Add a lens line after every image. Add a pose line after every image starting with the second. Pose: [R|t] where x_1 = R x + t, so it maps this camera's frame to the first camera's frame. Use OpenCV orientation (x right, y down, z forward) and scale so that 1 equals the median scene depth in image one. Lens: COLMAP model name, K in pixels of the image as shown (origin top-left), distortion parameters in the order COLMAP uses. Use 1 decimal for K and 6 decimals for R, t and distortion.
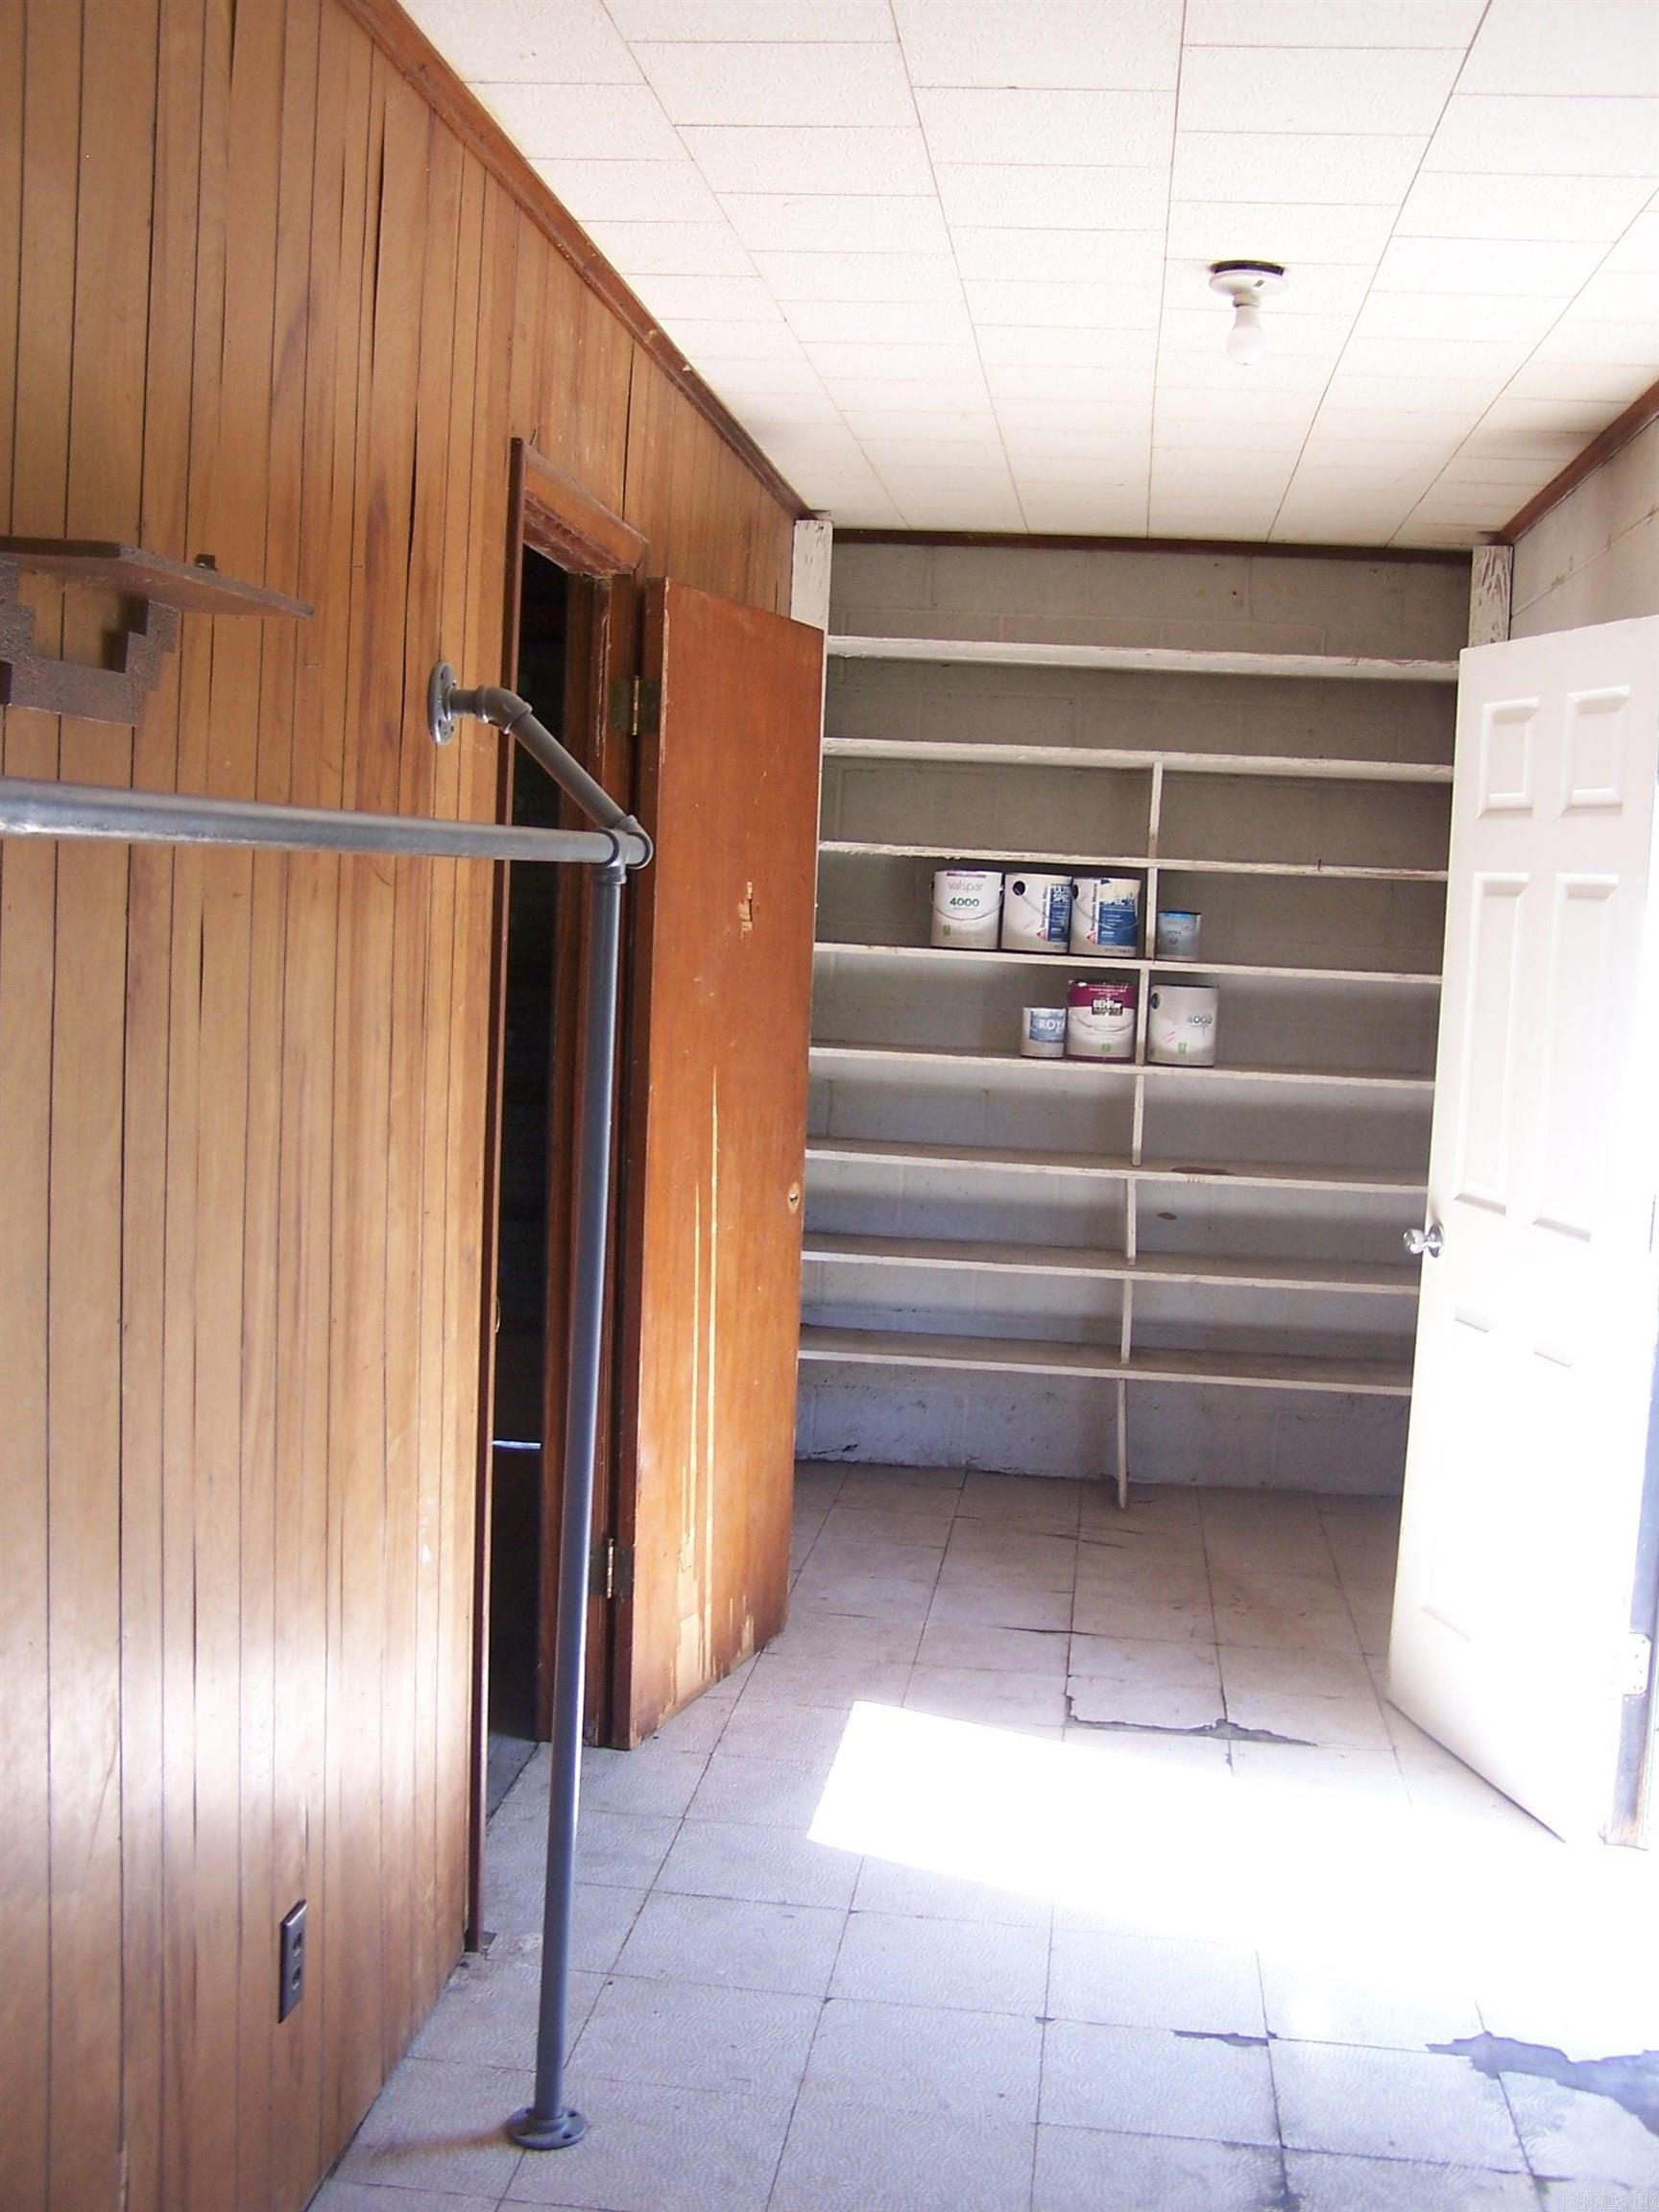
lens RADIAL K [[2502.5, 0, 830.4], [0, 2502.5, 1105.5], [0, 0, 1]] dist [-0.027873, 0.000000]
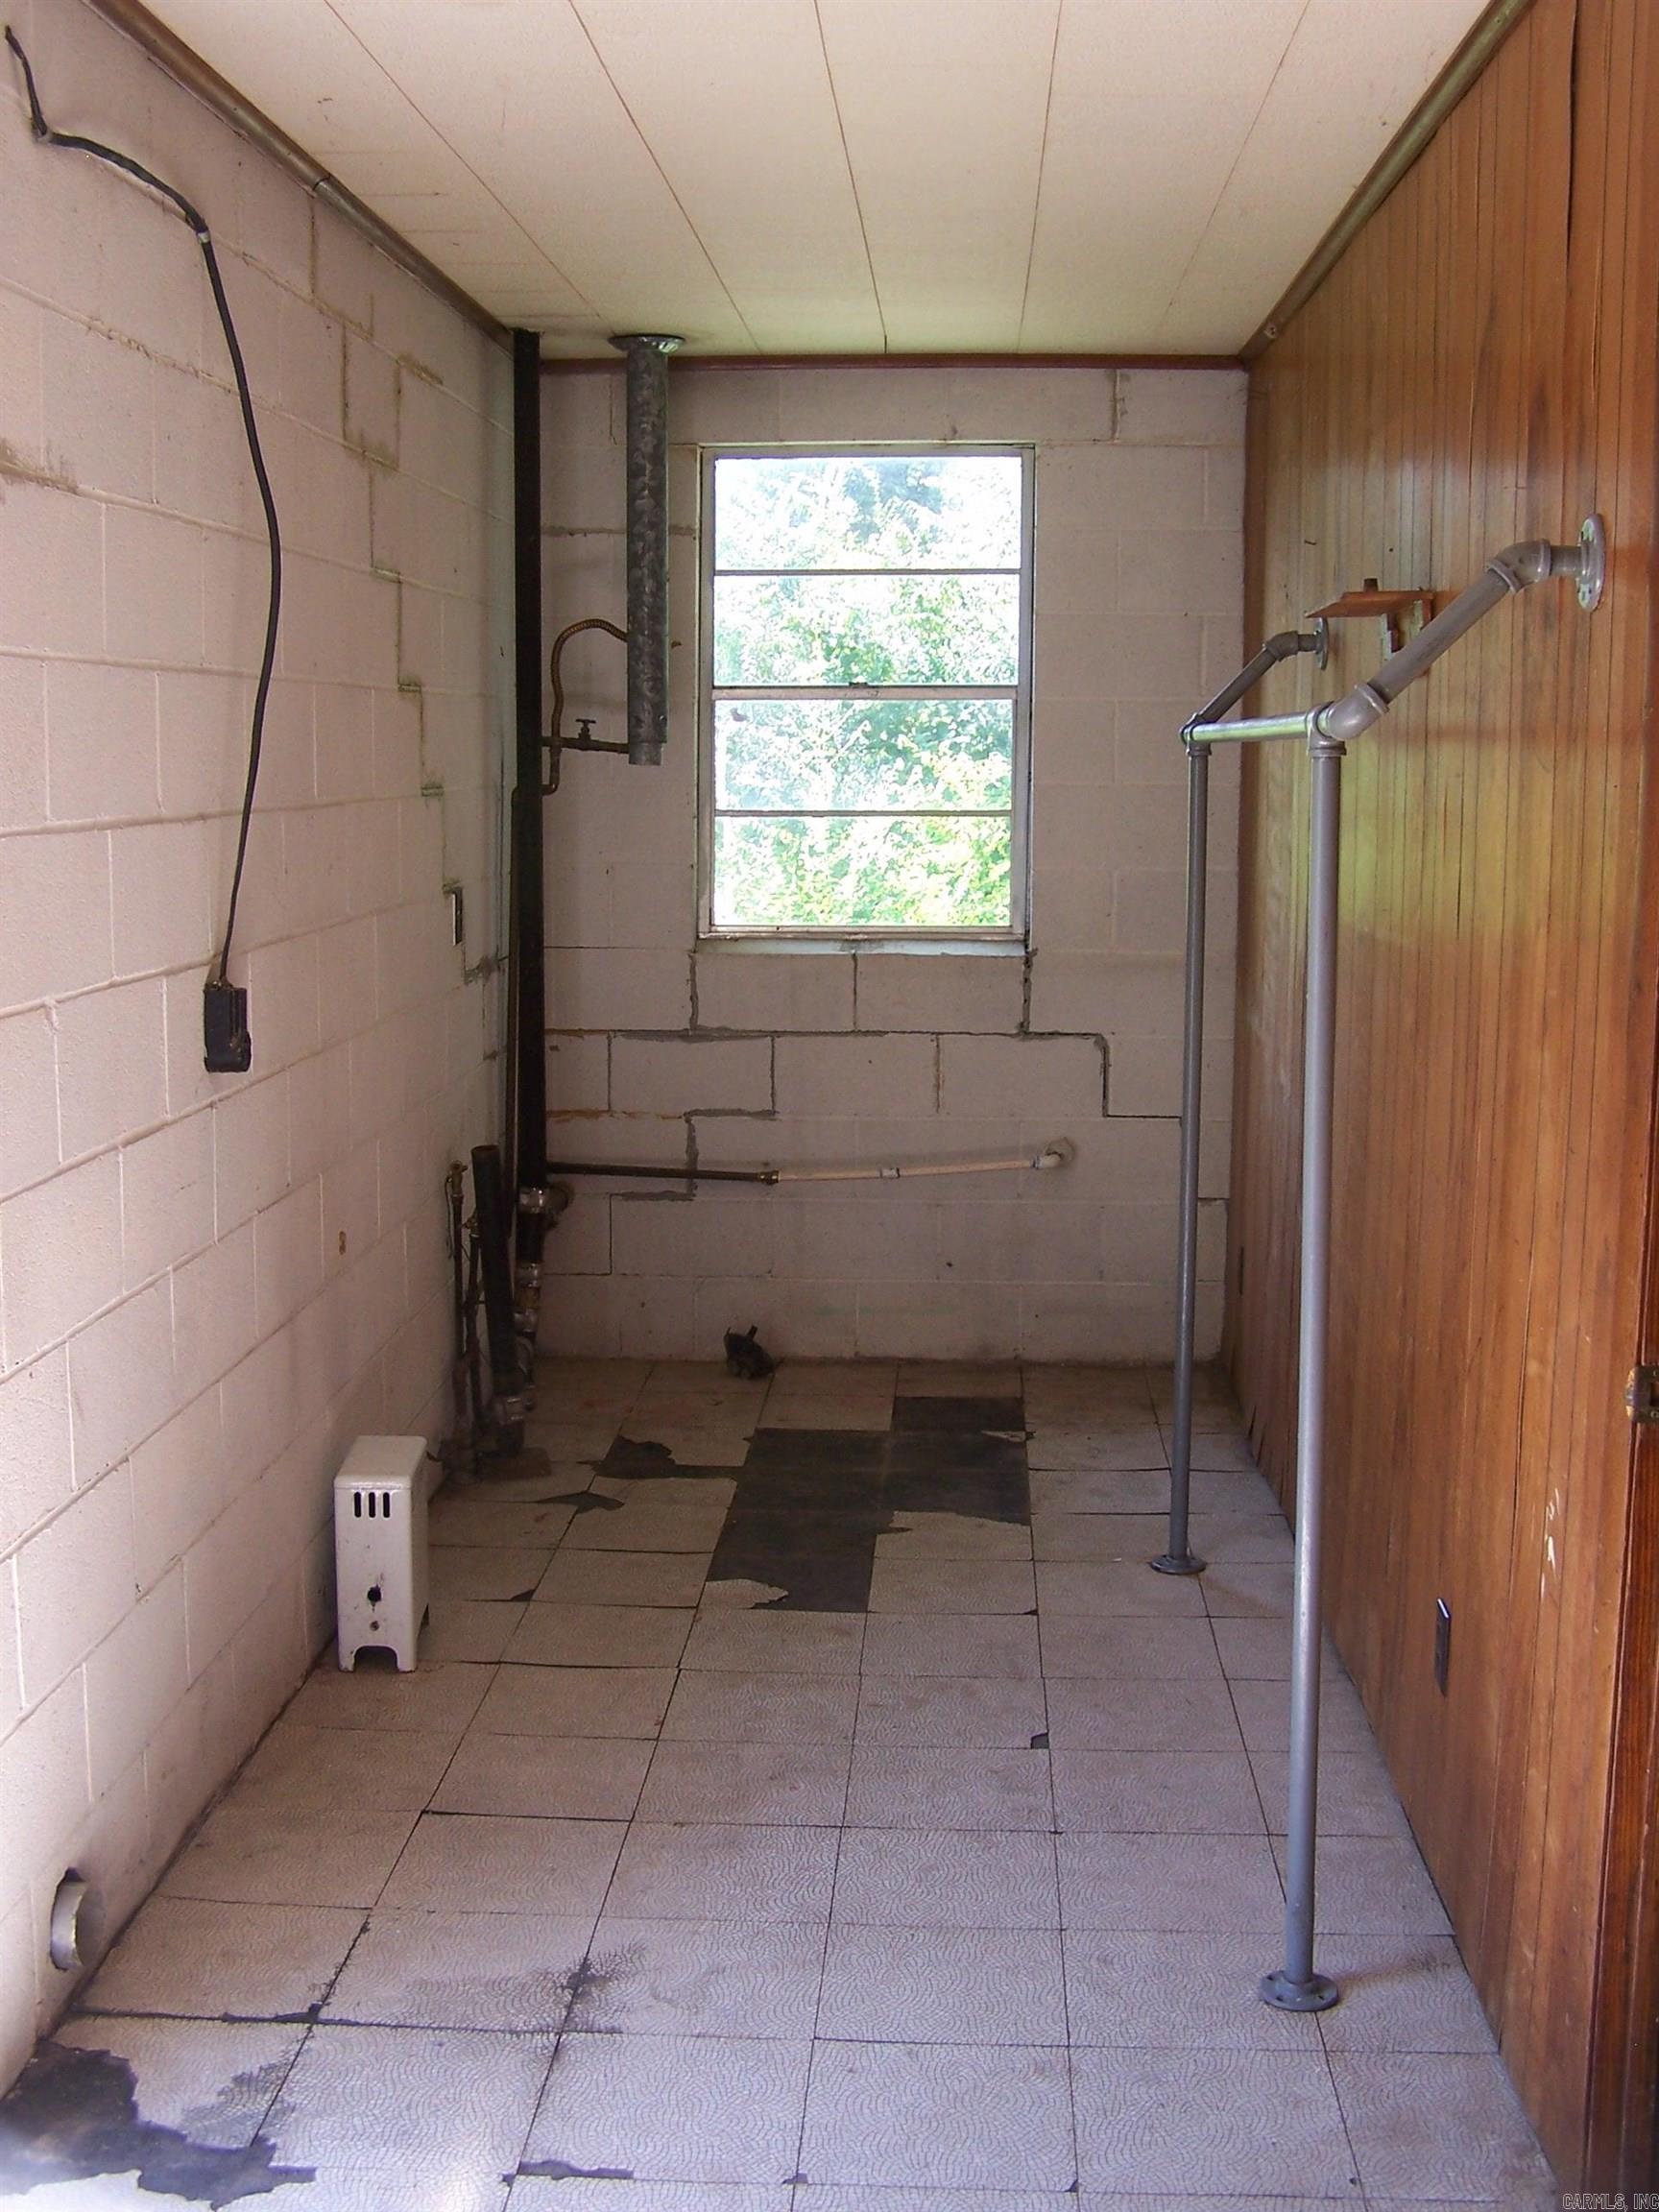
lens RADIAL K [[2502.5, 0, 828.1], [0, 2502.5, 1103.8], [0, 0, 1]] dist [-0.027873, 0.000000]
pose [[-0.997043, -0.043952, -0.063039, 0.148544], [-0.057139, 0.972530, 0.225658, -0.150522], [0.051389, 0.228592, -0.972165, 1.788121]]
